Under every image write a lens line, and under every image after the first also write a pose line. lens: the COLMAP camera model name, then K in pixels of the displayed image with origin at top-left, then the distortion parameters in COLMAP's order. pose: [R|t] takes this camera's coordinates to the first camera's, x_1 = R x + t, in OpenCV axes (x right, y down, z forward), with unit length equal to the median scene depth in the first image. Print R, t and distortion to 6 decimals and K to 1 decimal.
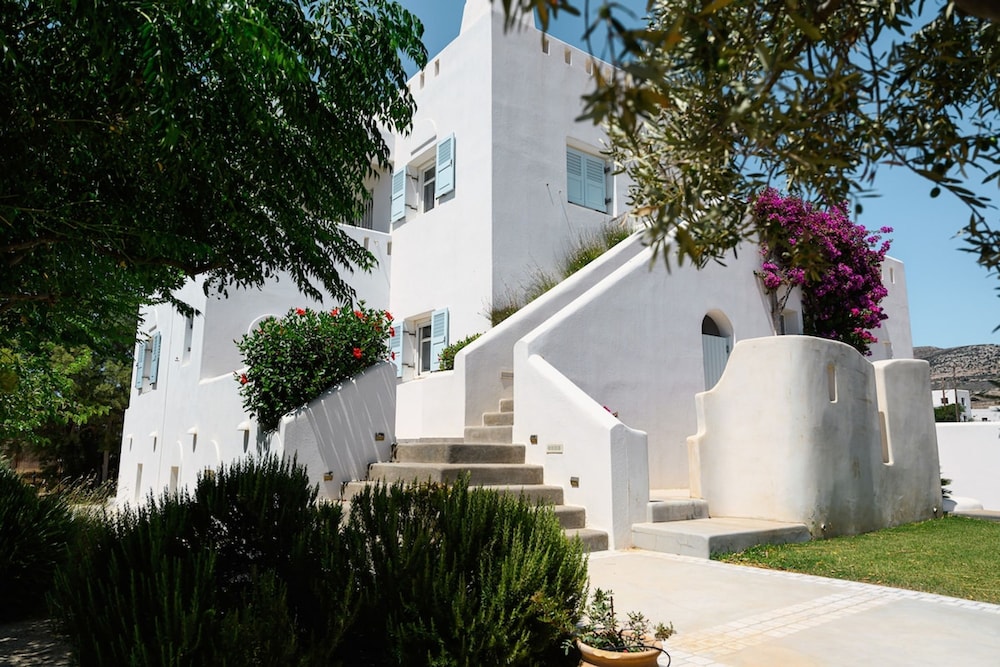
lens RADIAL K [[699.2, 0, 495.5], [0, 699.2, 333.7], [0, 0, 1]] dist [0.004483, 0.003072]
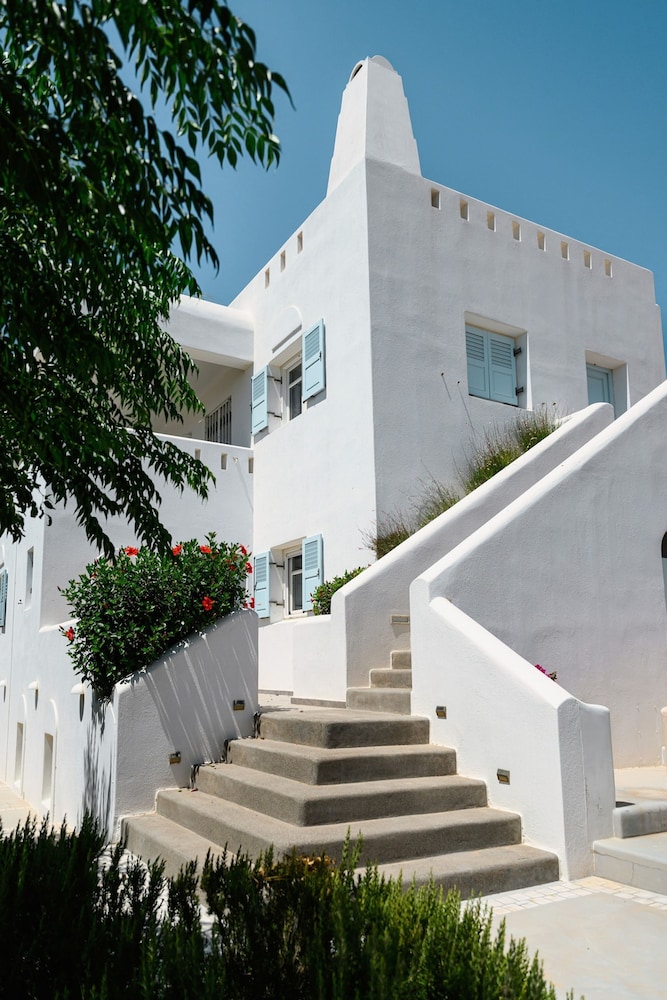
lens RADIAL K [[699.2, 0, 262.8], [0, 699.2, 582.8], [0, 0, 1]] dist [0.004483, 0.003072]
pose [[0.987552, -0.025048, -0.155289, -0.011975], [0.032239, 0.998513, 0.043961, -0.022062], [0.153957, -0.048420, 0.986890, 0.212914]]
